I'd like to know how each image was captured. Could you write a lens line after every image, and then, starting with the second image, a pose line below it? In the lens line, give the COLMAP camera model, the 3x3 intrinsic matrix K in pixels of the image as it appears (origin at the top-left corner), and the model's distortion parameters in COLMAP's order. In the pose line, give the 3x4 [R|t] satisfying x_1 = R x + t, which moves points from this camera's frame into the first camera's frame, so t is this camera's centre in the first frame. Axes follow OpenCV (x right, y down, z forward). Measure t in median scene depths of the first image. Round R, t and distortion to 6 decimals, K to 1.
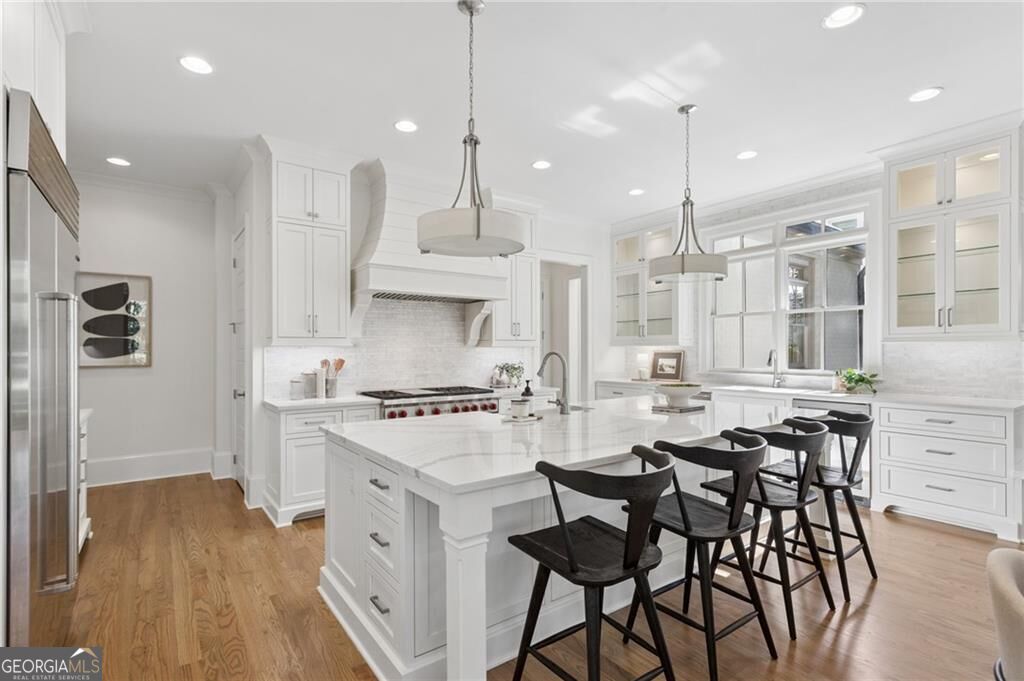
lens RADIAL K [[485.4, 0, 509.9], [0, 485.4, 349.9], [0, 0, 1]] dist [0.002859, 0.002846]
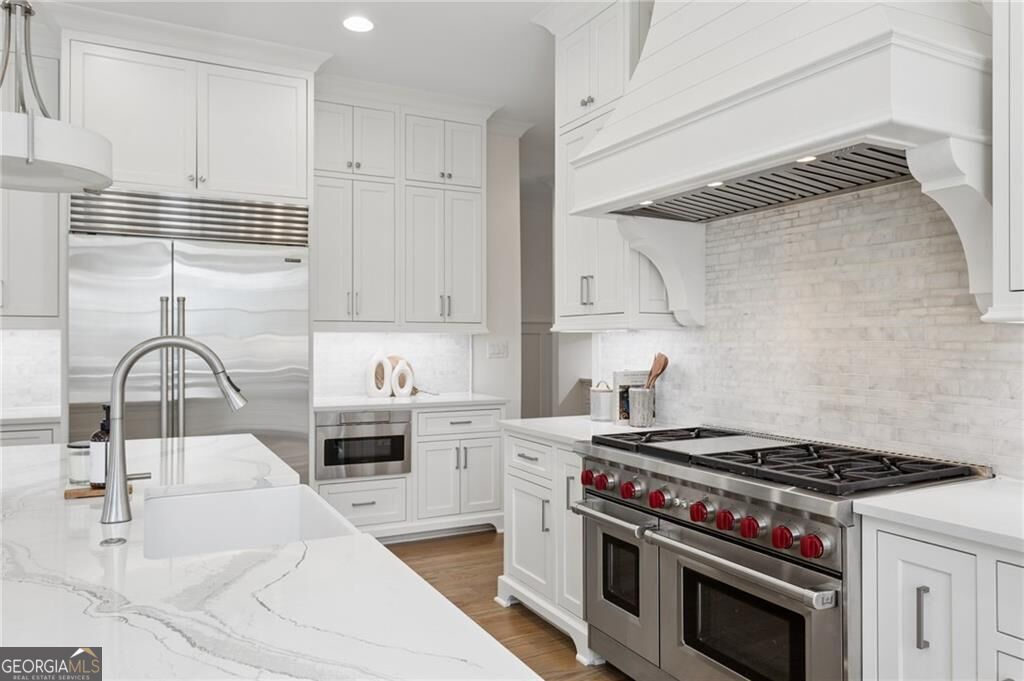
lens RADIAL K [[708.0, 0, 509.4], [0, 708.0, 341.2], [0, 0, 1]] dist [-0.000380, 0.001592]
pose [[-0.144736, 0.003932, -0.989463, 0.360654], [0.000954, 0.999992, 0.003834, 0.002322], [0.989470, -0.000389, -0.144738, 0.852315]]
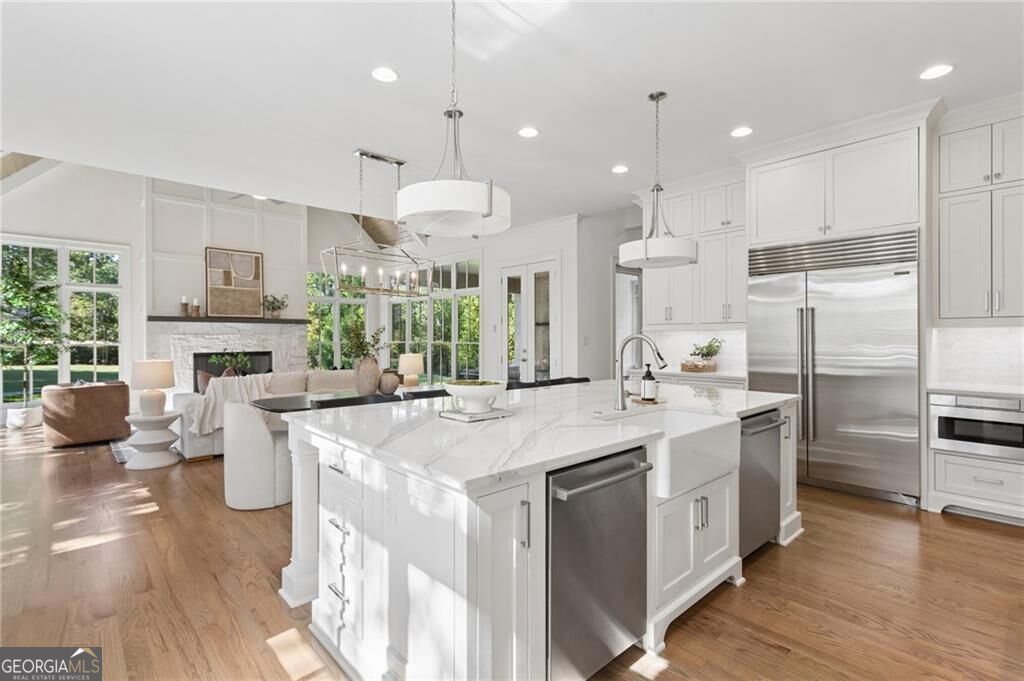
lens RADIAL K [[485.4, 0, 507.3], [0, 485.4, 335.9], [0, 0, 1]] dist [0.002859, 0.002846]
pose [[-0.992999, 0.006930, -0.117921, 0.256725], [0.007374, 0.999967, -0.003327, 0.003716], [0.117895, -0.004174, -0.993017, 1.142902]]
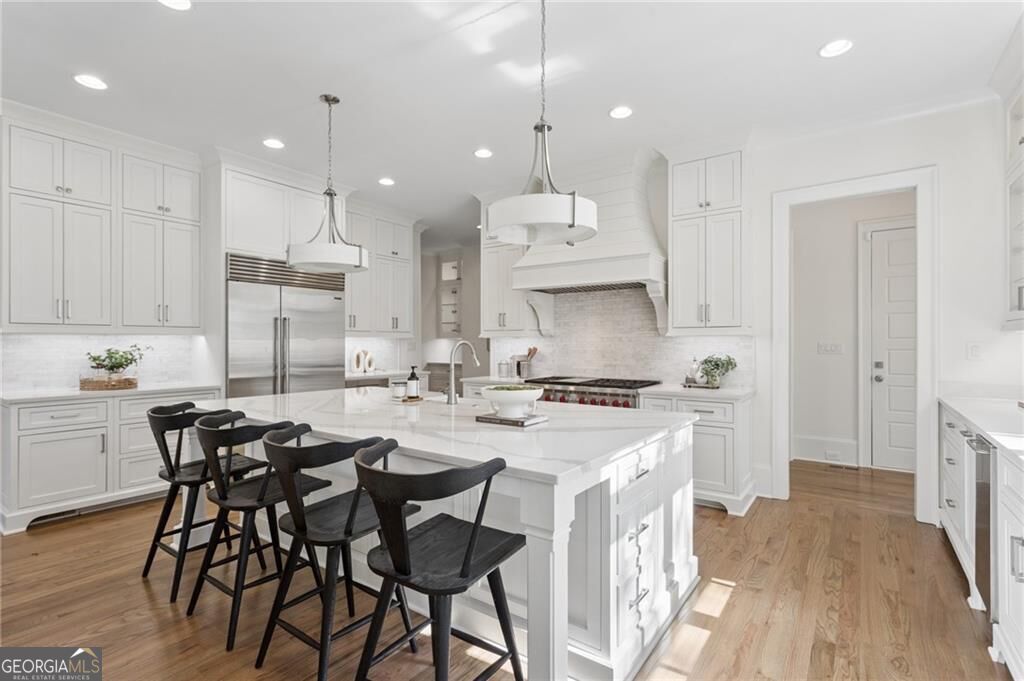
lens RADIAL K [[485.4, 0, 513.3], [0, 485.4, 341.3], [0, 0, 1]] dist [0.002859, 0.002846]
pose [[0.320515, 0.003466, -0.947237, 0.698064], [-0.000626, 0.999994, 0.003448, -0.000188], [0.947243, -0.000512, 0.320515, 0.504012]]
